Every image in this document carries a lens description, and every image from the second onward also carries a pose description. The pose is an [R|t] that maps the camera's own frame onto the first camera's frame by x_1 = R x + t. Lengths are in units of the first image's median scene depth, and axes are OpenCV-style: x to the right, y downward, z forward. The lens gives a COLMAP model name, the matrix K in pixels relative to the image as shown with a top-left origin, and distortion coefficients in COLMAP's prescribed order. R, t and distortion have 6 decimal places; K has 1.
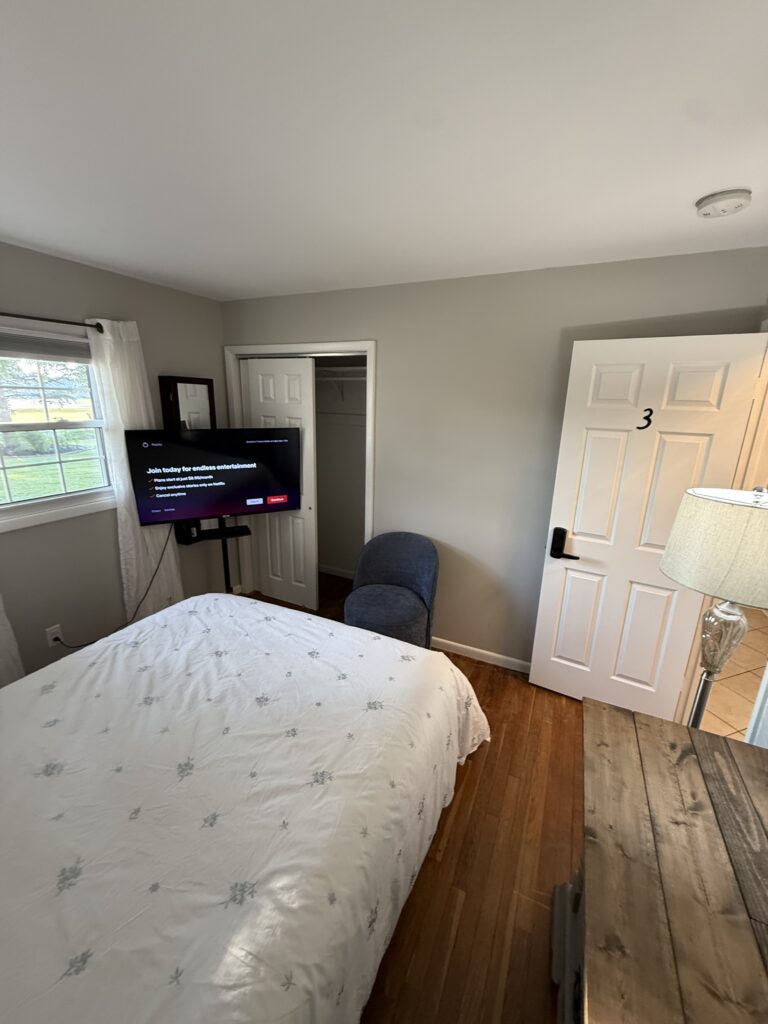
lens RADIAL K [[410.0, 0, 385.8], [0, 410.0, 509.8], [0, 0, 1]] dist [0.002426, -0.000058]
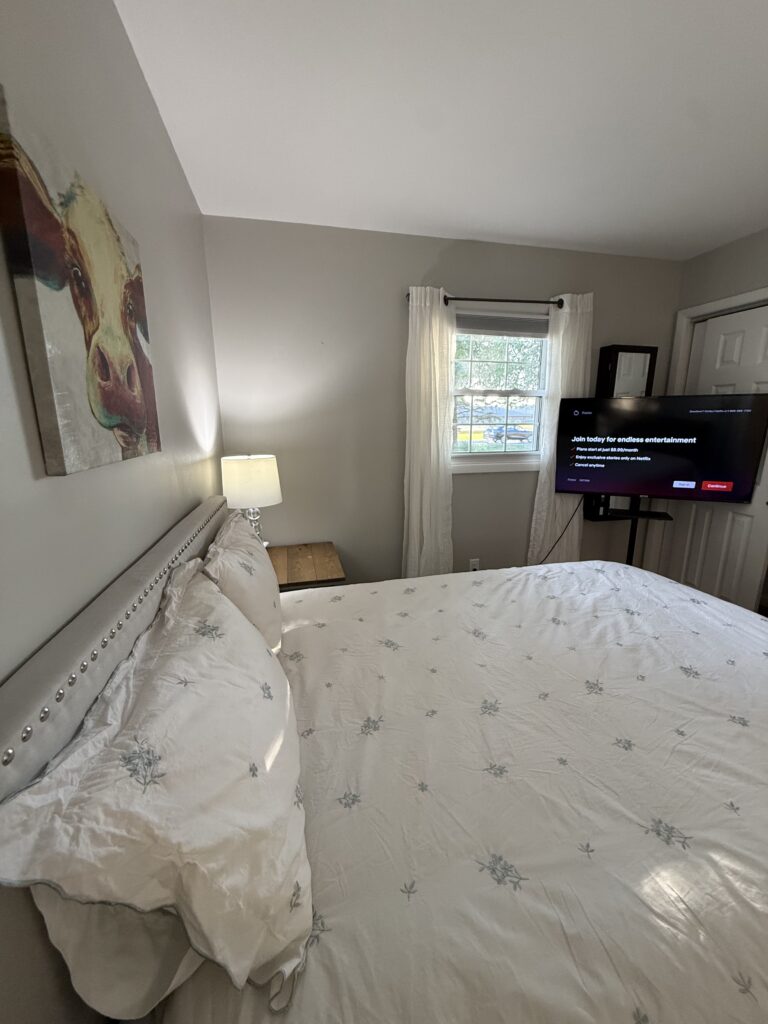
lens RADIAL K [[410.0, 0, 385.8], [0, 410.0, 509.8], [0, 0, 1]] dist [0.002426, -0.000058]
pose [[0.628667, 0.141167, -0.764754, -0.069508], [-0.183180, 0.982597, 0.030795, 0.156092], [0.755793, 0.120728, 0.643586, -0.000304]]
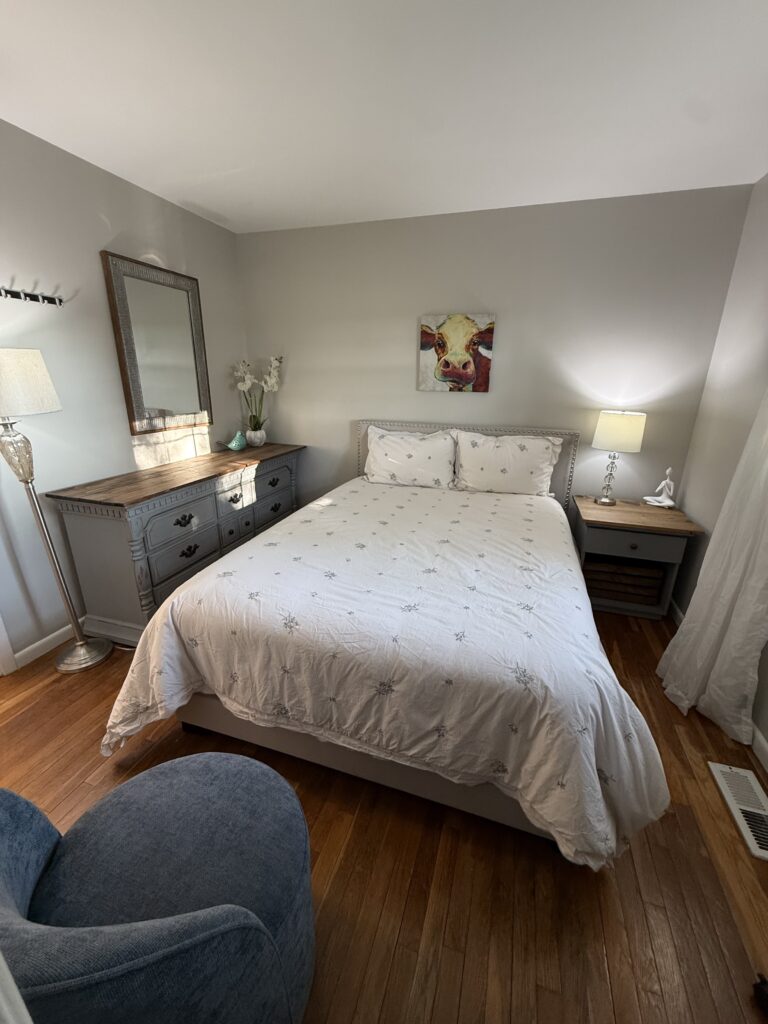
lens RADIAL K [[410.0, 0, 385.8], [0, 410.0, 509.8], [0, 0, 1]] dist [0.002426, -0.000058]
pose [[-0.991717, 0.002571, -0.128419, -0.142318], [-0.068712, 0.834091, 0.547331, -0.211846], [0.108520, 0.551621, -0.827005, 1.301816]]
